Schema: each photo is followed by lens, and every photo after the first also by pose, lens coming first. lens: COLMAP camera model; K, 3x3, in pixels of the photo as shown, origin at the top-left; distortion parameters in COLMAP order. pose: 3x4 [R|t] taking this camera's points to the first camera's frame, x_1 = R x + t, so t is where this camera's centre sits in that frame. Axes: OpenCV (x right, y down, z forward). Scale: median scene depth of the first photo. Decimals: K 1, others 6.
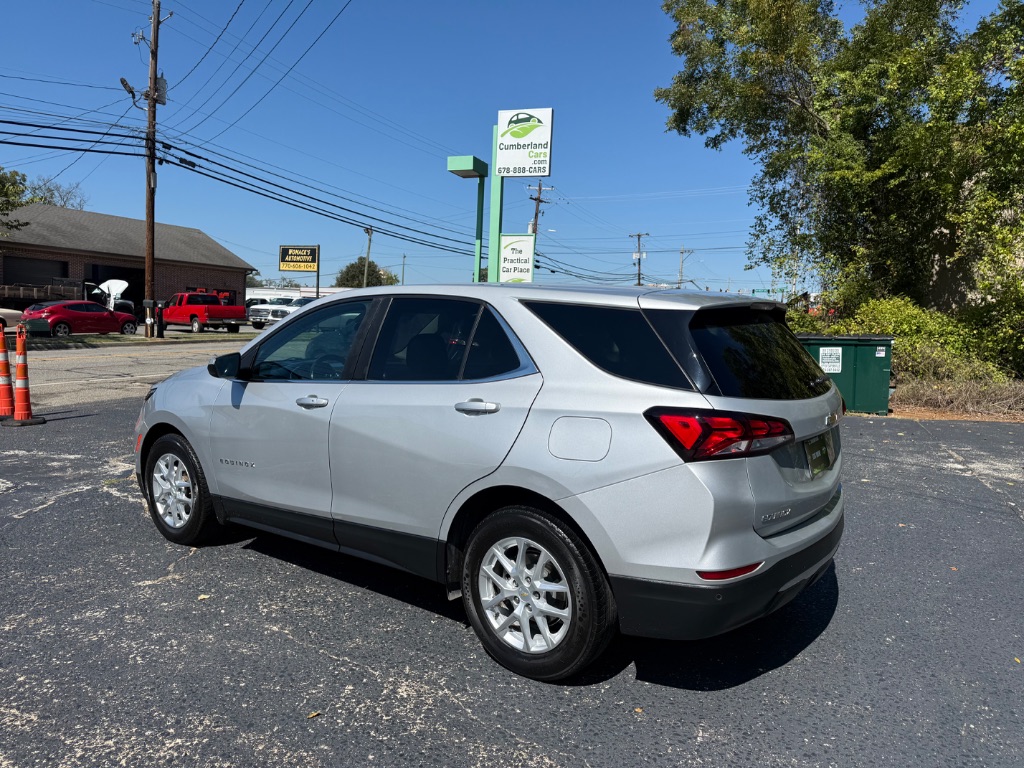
lens RADIAL K [[787.8, 0, 490.2], [0, 787.8, 431.8], [0, 0, 1]] dist [0.036152, -0.074761]
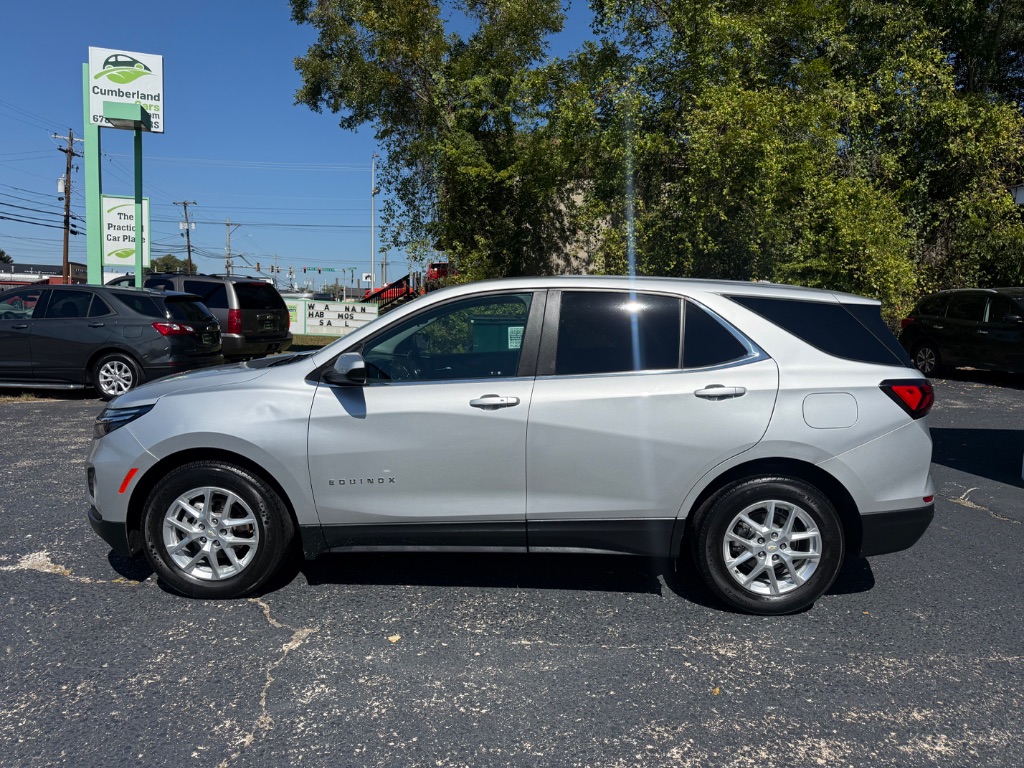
lens RADIAL K [[787.8, 0, 530.5], [0, 787.8, 441.8], [0, 0, 1]] dist [0.036152, -0.074761]
pose [[0.769045, -0.107877, 0.630026, -0.225971], [0.080949, 0.994157, 0.071415, -0.015246], [-0.634048, -0.003921, 0.773284, 0.072591]]
